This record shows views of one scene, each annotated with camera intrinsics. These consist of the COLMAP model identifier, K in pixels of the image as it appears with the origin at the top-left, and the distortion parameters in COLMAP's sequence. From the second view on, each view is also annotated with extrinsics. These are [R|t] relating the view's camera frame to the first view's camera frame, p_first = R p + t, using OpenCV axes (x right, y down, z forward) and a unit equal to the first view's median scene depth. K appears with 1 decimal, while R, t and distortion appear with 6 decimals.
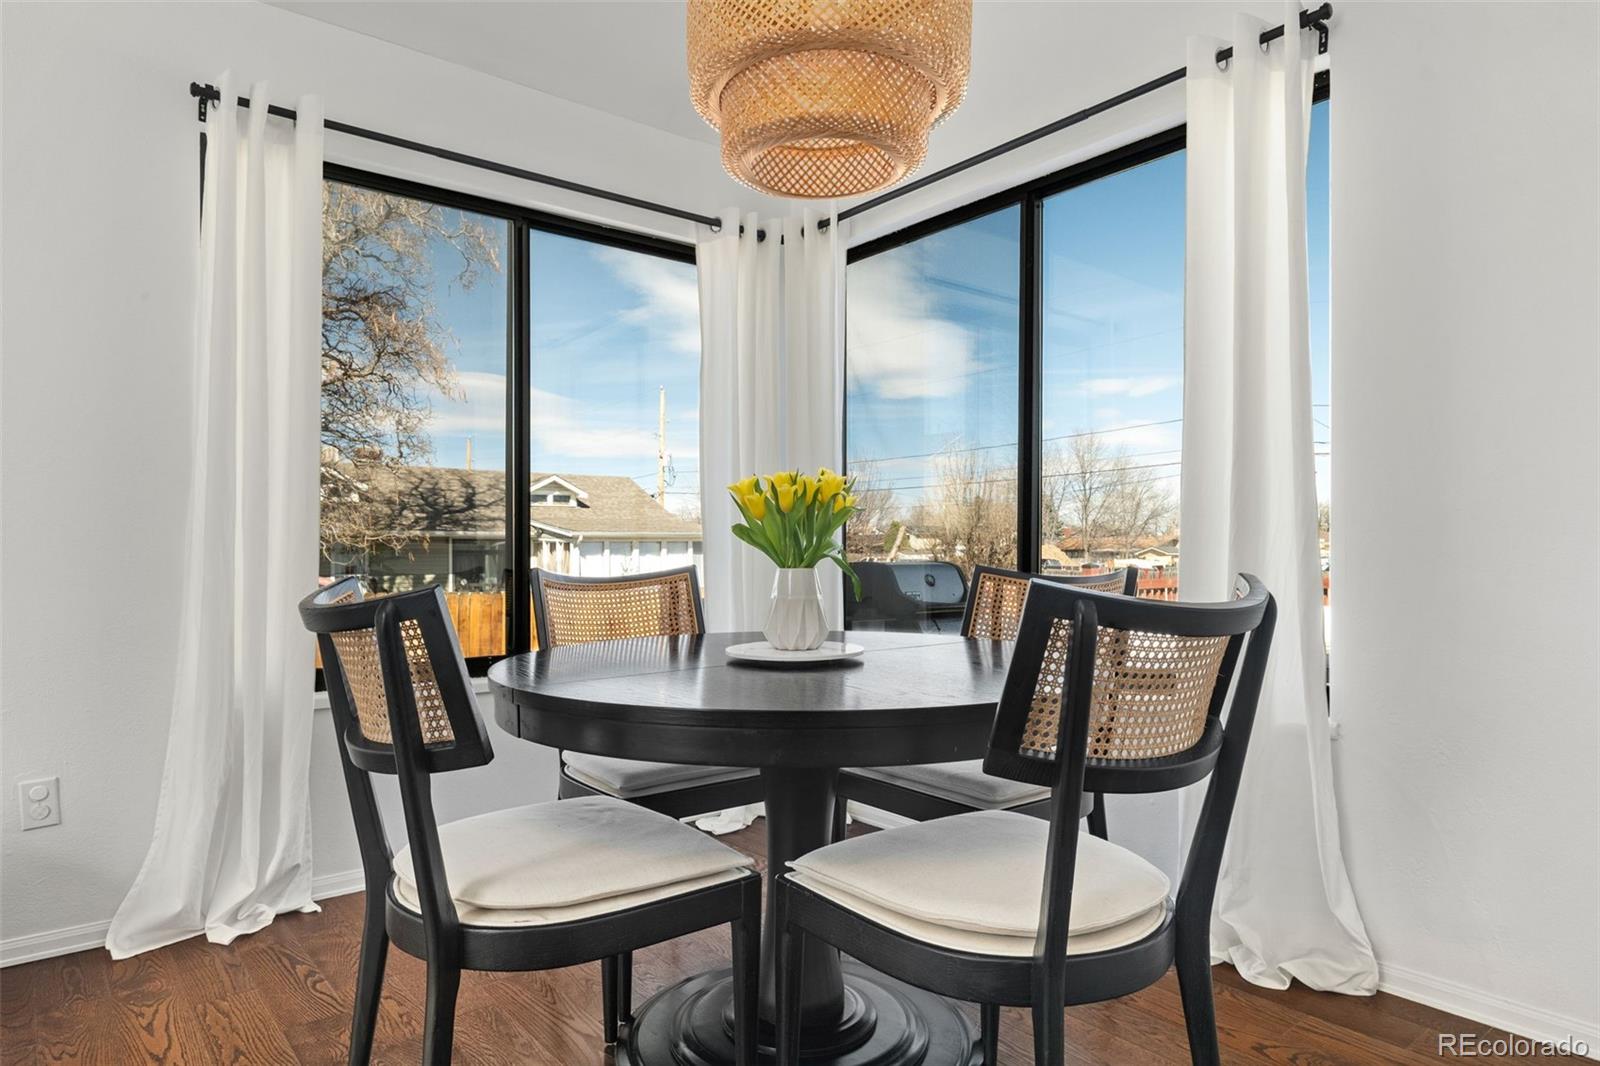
lens RADIAL K [[976.2, 0, 802.2], [0, 976.2, 533.2], [0, 0, 1]] dist [0.007754, 0.000093]
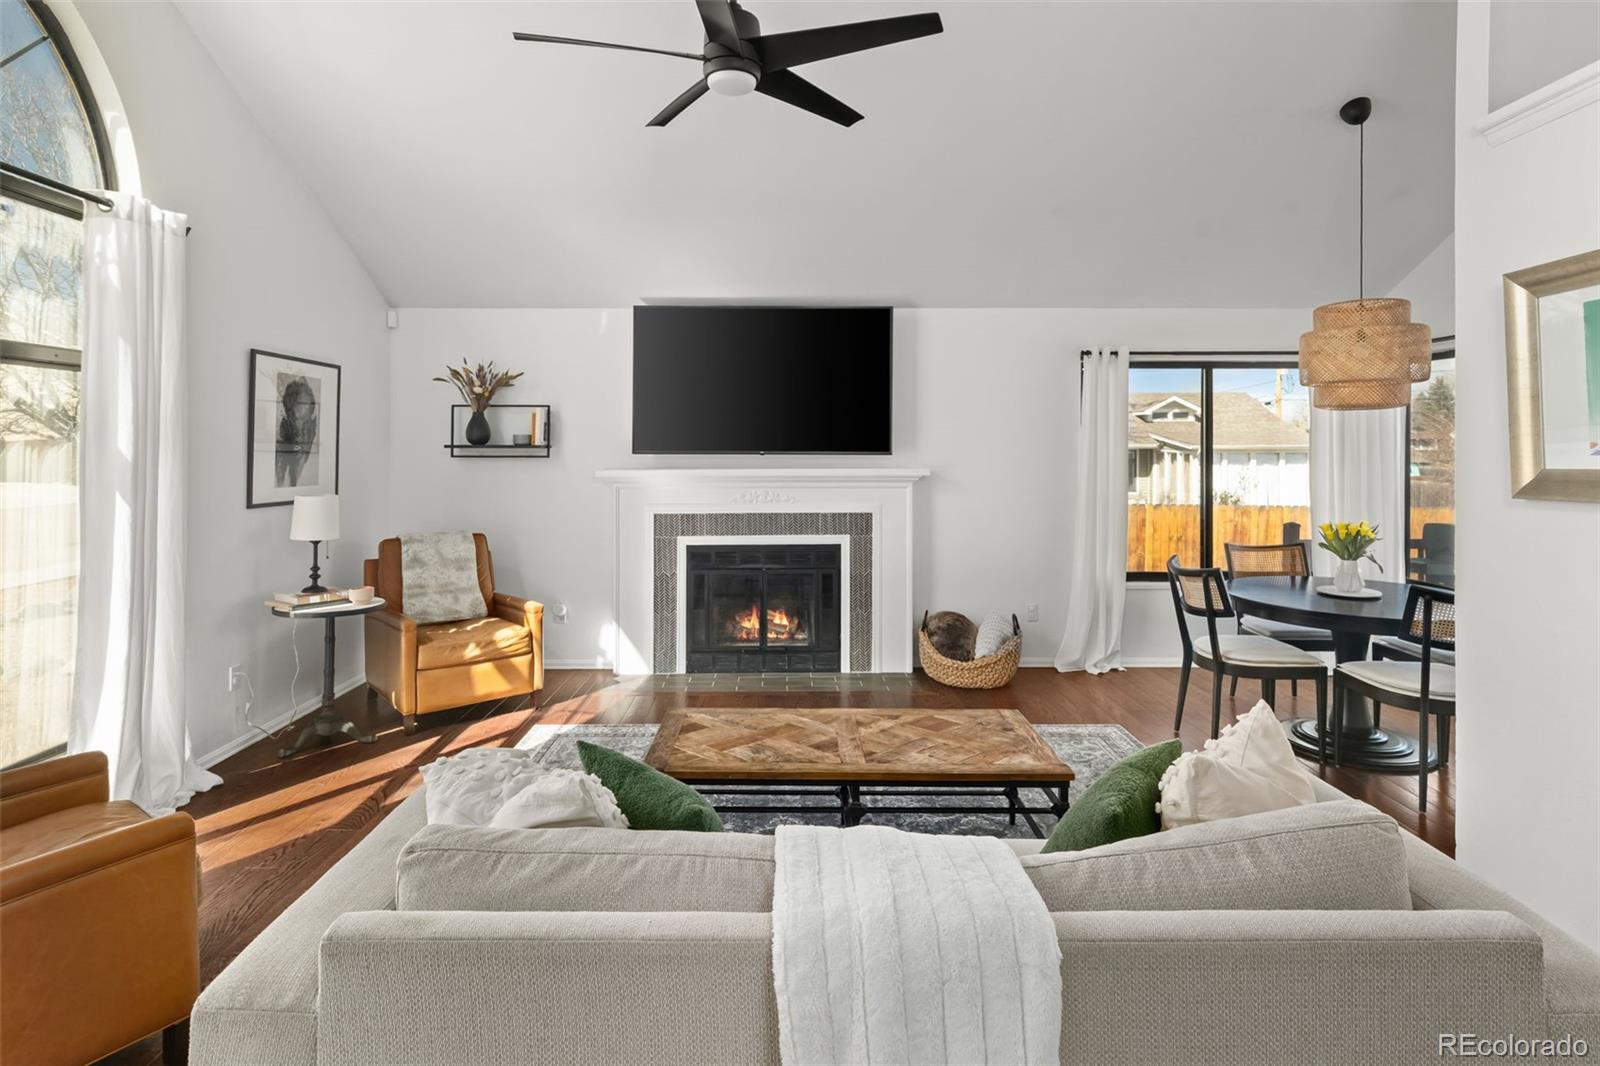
lens RADIAL K [[827.2, 0, 771.5], [0, 827.2, 440.0], [0, 0, 1]] dist [0.000226, -0.000582]
pose [[0.769324, -0.000679, -0.638859, 0.164779], [0.005839, 0.999965, 0.005969, -0.230368], [0.638833, -0.008322, 0.769301, -1.258580]]
